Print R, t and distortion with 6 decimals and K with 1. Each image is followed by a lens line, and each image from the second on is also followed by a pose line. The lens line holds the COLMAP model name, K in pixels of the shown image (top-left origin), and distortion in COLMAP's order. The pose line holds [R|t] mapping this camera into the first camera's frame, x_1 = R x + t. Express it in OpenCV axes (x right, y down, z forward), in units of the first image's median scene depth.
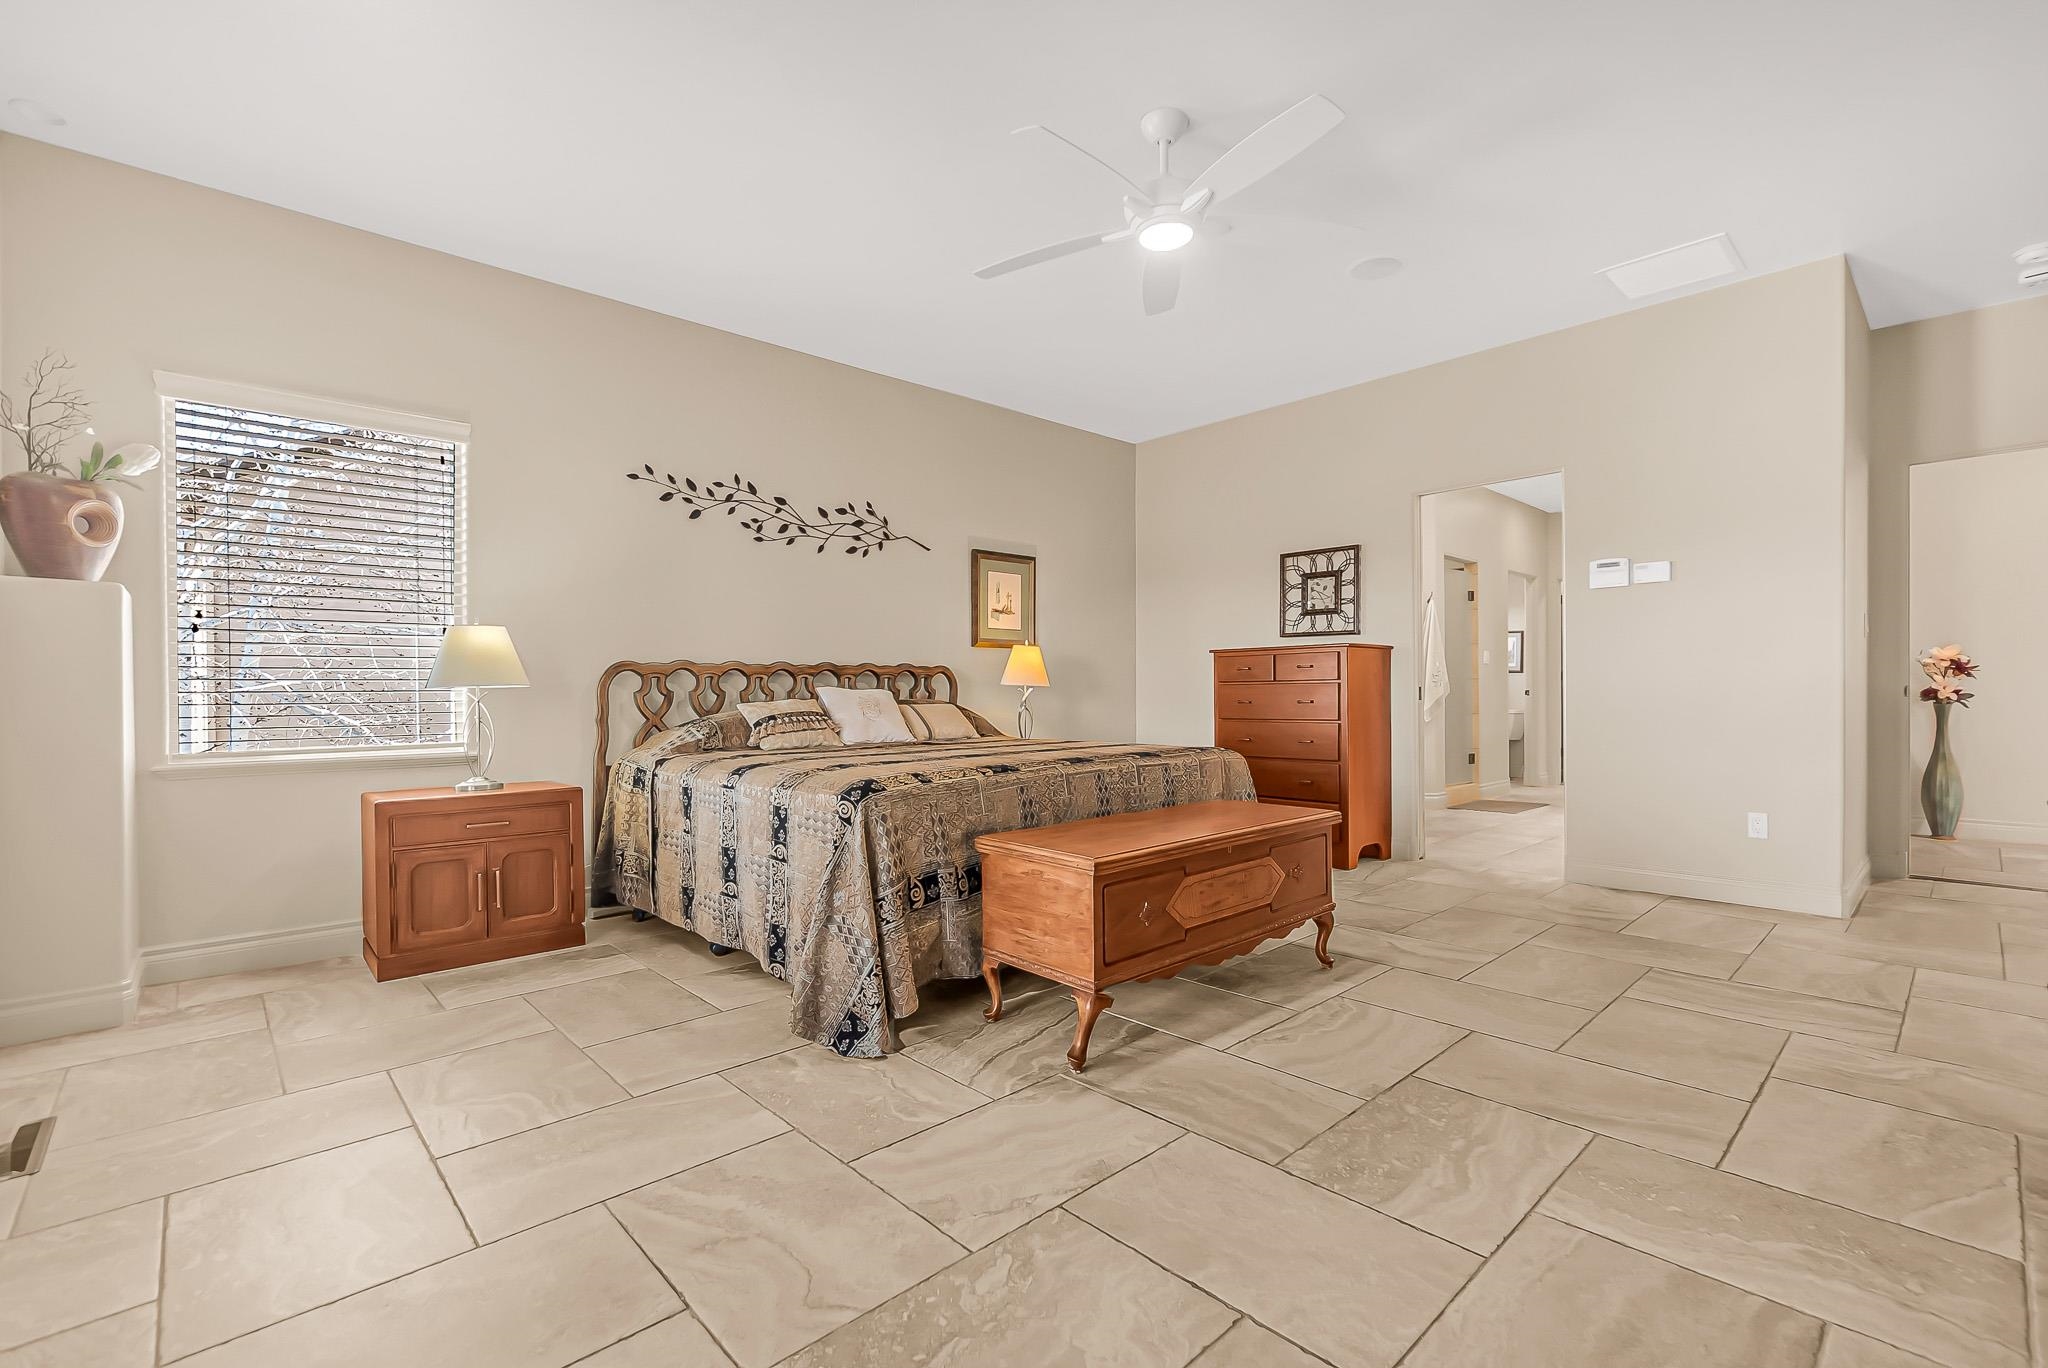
lens RADIAL K [[908.8, 0, 1025.7], [0, 908.8, 695.7], [0, 0, 1]] dist [-0.001268, 0.000420]
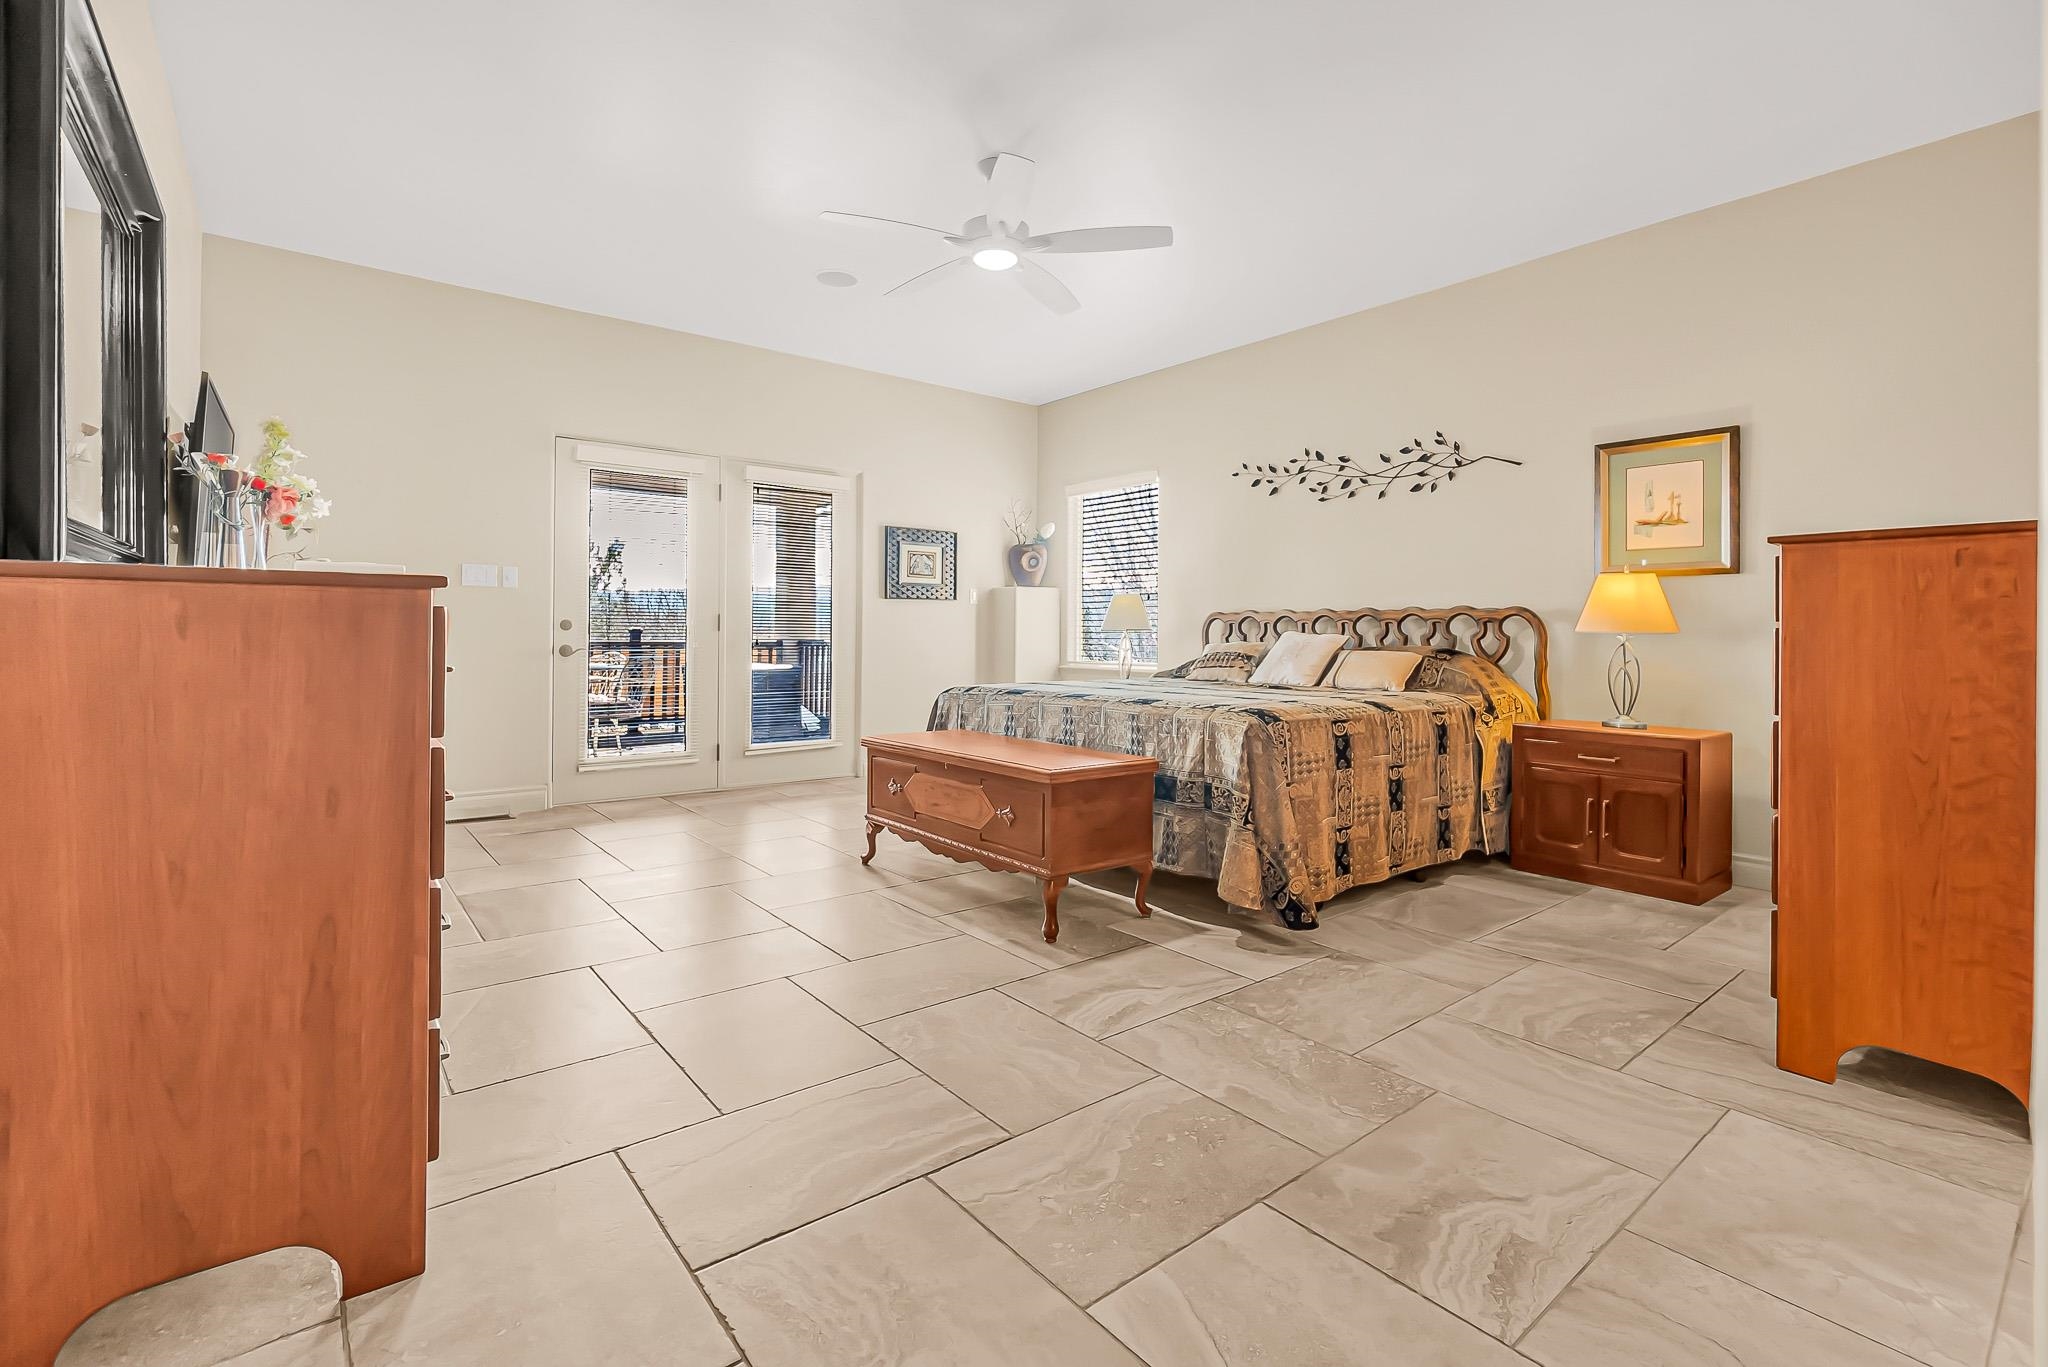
lens RADIAL K [[909.5, 0, 1011.3], [0, 909.5, 628.2], [0, 0, 1]] dist [-0.007012, 0.000645]
pose [[-0.085012, 0.000630, -0.996380, 0.845296], [-0.013571, 0.999906, 0.001790, -0.010251], [0.996288, 0.013674, -0.084995, 0.705266]]
